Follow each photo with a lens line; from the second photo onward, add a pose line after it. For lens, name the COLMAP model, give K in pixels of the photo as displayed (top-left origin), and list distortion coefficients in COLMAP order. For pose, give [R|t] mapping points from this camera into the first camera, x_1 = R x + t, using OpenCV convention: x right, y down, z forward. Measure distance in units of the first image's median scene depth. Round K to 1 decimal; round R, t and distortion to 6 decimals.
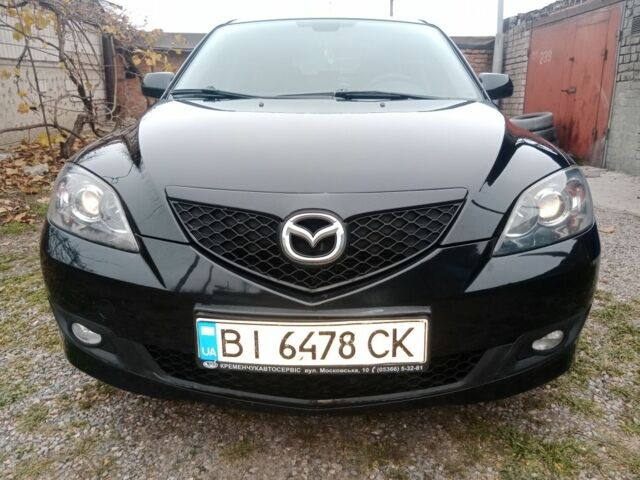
lens RADIAL K [[491.8, 0, 320.0], [0, 491.8, 240.0], [0, 0, 1]] dist [0.100743, -0.165279]
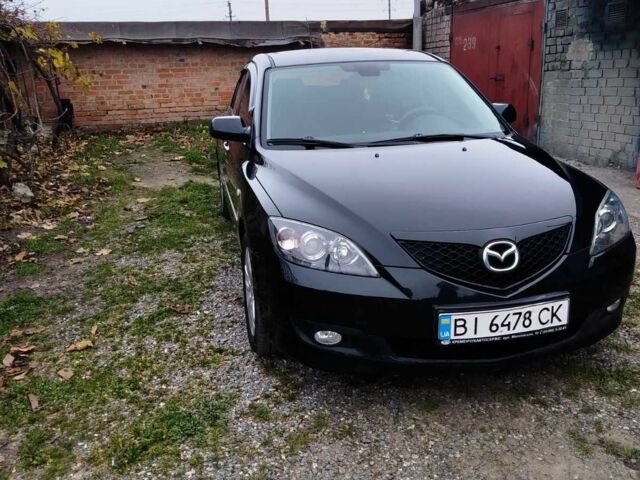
lens RADIAL K [[587.4, 0, 320.0], [0, 587.4, 240.0], [0, 0, 1]] dist [0.078112, -0.130733]
pose [[0.972056, -0.096748, 0.213884, -0.912385], [0.095203, 0.995303, 0.017535, -0.136637], [-0.214576, 0.003318, 0.976702, -0.707444]]
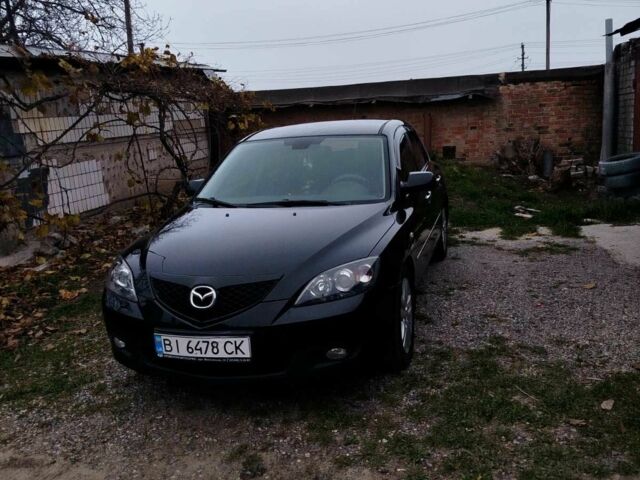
lens RADIAL K [[587.4, 0, 320.0], [0, 587.4, 240.0], [0, 0, 1]] dist [0.078112, -0.130733]
pose [[0.964249, -0.009354, -0.264833, 1.062926], [-0.009494, 0.997516, -0.069800, -0.073466], [0.264828, 0.069819, 0.961765, -1.249879]]
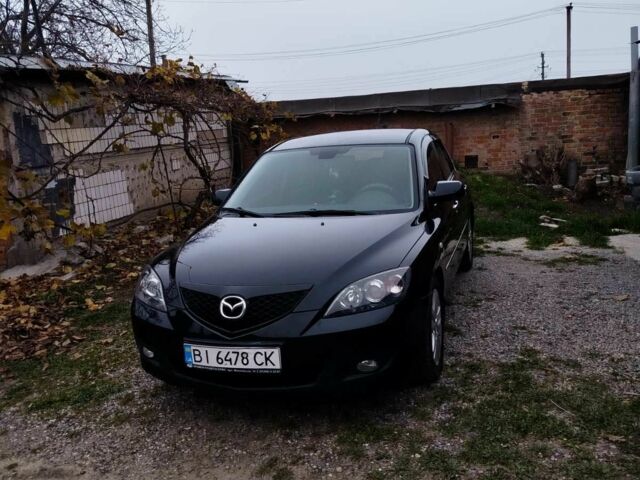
lens RADIAL K [[587.4, 0, 320.0], [0, 587.4, 240.0], [0, 0, 1]] dist [0.078112, -0.130733]
pose [[0.955856, -0.012113, -0.293587, 1.008304], [-0.013621, 0.996249, -0.085451, -0.077446], [0.293521, 0.085678, 0.952105, -1.243441]]
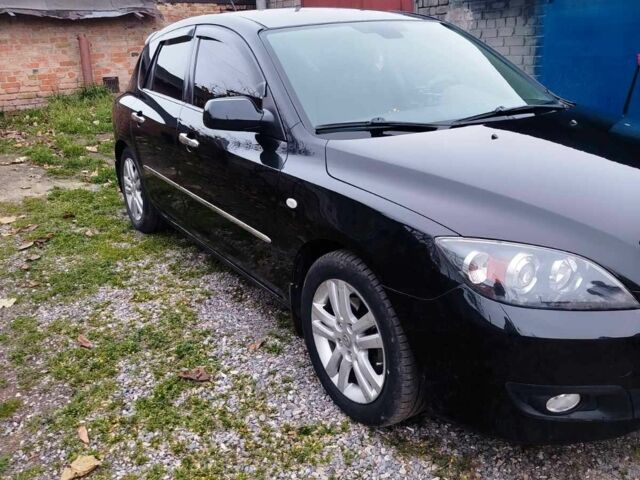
lens RADIAL K [[587.4, 0, 320.0], [0, 587.4, 240.0], [0, 0, 1]] dist [0.078112, -0.130733]
pose [[0.832057, -0.216752, 0.510588, -1.558549], [0.195478, 0.976020, 0.095782, -0.374309], [-0.519105, 0.020112, 0.854474, 0.258547]]
